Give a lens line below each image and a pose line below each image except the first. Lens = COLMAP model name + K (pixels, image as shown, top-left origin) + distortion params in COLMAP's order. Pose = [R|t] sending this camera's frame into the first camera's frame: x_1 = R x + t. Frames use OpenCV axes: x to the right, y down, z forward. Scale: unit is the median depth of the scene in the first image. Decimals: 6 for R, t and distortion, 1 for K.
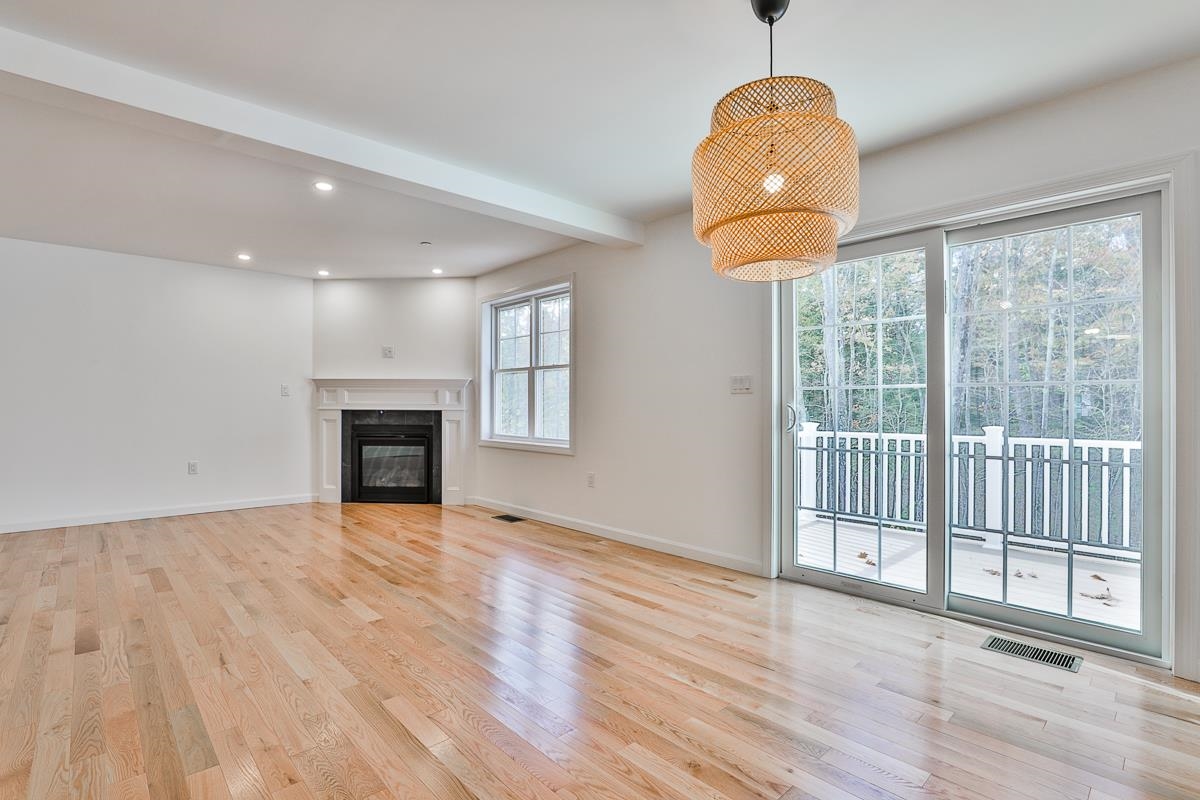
lens RADIAL K [[560.0, 0, 588.9], [0, 560.0, 405.5], [0, 0, 1]] dist [-0.026682, -0.000121]
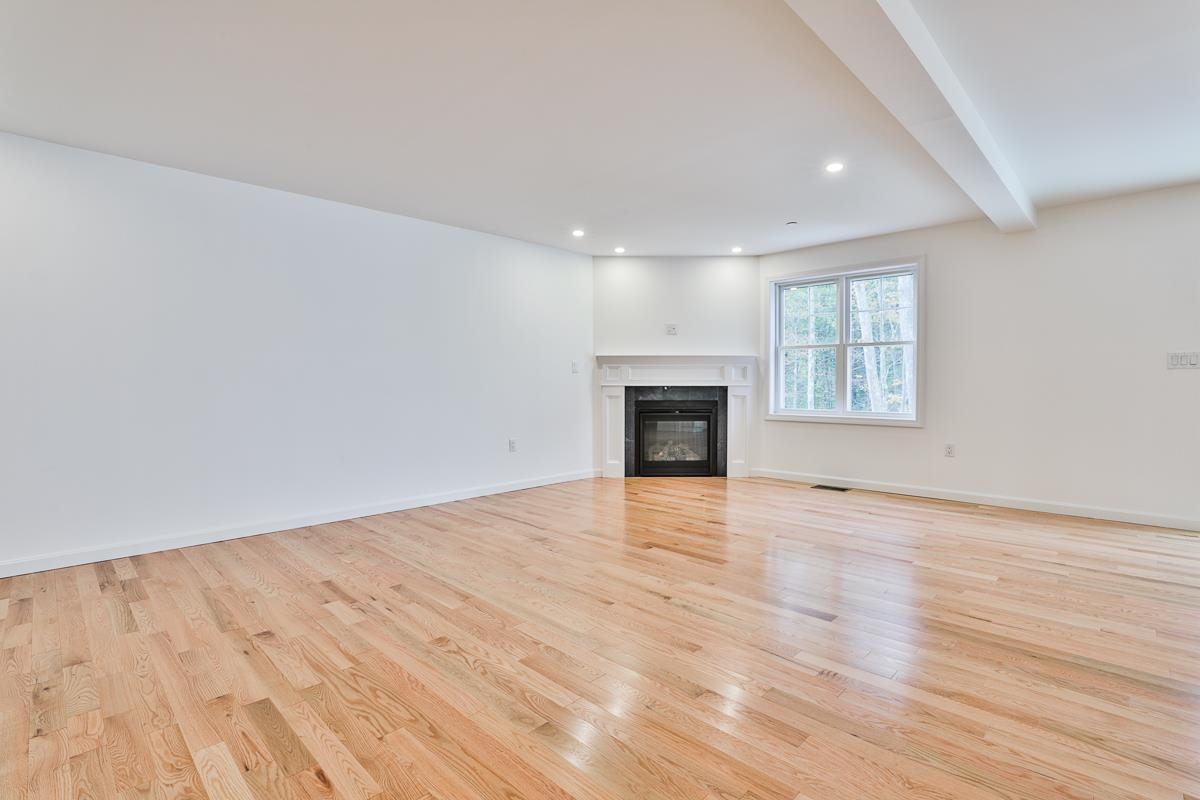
lens RADIAL K [[560.0, 0, 603.6], [0, 560.0, 391.0], [0, 0, 1]] dist [-0.026682, -0.000121]
pose [[0.999165, -0.006926, 0.040278, -0.531694], [0.006015, 0.999724, 0.022701, -0.006863], [-0.040424, -0.022440, 0.998931, -0.019969]]
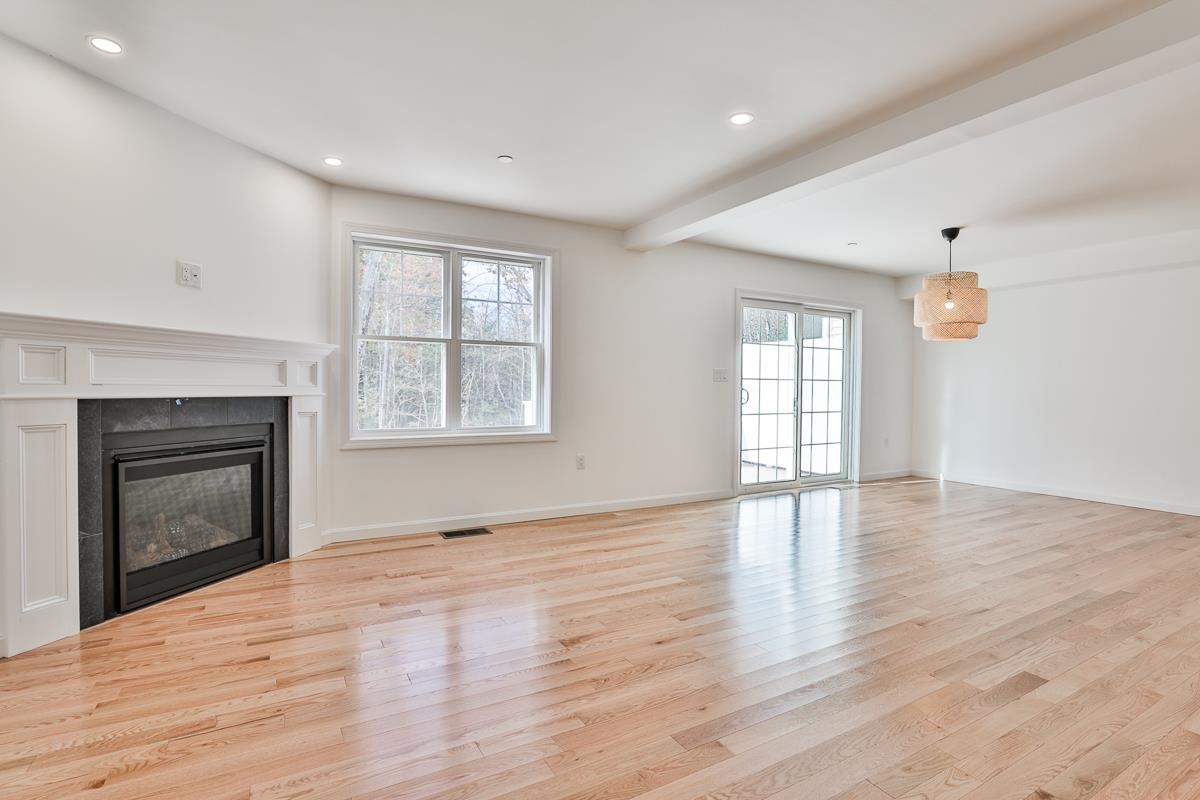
lens RADIAL K [[560.0, 0, 576.9], [0, 560.0, 398.2], [0, 0, 1]] dist [-0.026682, -0.000121]
pose [[0.261061, -0.020003, 0.965115, -0.738010], [-0.006778, 0.999723, 0.022554, -0.004208], [-0.965299, -0.012430, 0.260853, 0.562992]]
